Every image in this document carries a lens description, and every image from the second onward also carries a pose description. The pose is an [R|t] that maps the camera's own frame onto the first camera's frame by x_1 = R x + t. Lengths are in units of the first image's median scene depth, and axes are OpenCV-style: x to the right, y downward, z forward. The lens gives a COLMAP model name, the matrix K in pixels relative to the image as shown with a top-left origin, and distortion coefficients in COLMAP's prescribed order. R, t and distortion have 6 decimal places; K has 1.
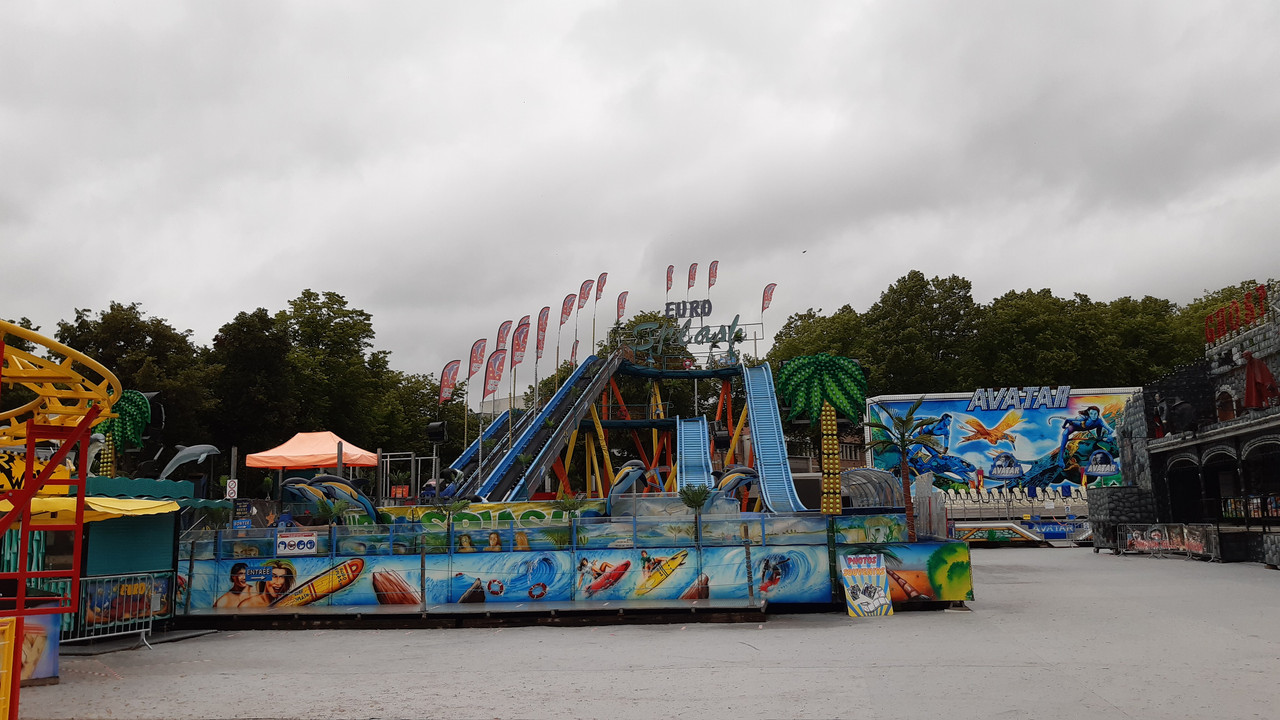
lens RADIAL K [[937.5, 0, 640.0], [0, 937.5, 360.0], [0, 0, 1]] dist [0.125288, -0.243651]
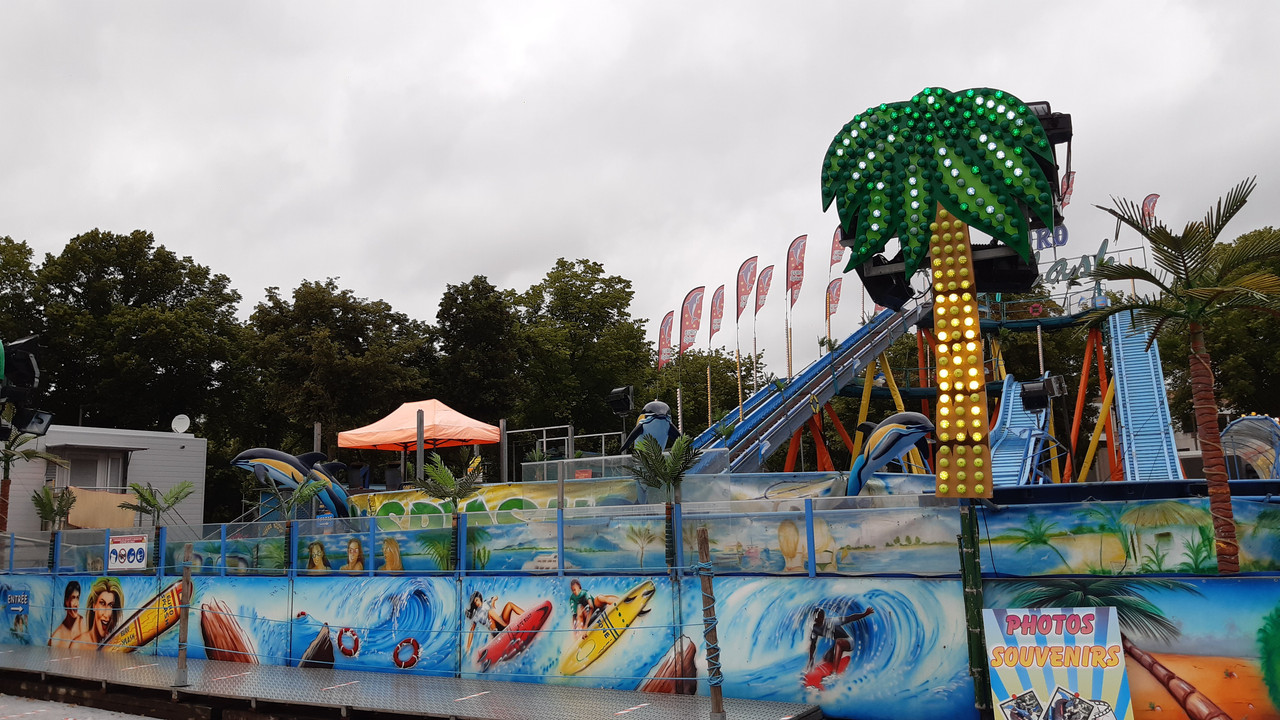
lens RADIAL K [[979.7, 0, 637.6], [0, 979.7, 352.7], [0, 0, 1]] dist [0.086486, -0.150102]
pose [[0.923416, -0.066261, -0.378037, 0.217418], [0.068506, 0.997622, -0.007522, 0.091756], [0.377637, -0.018952, 0.925760, 0.540730]]
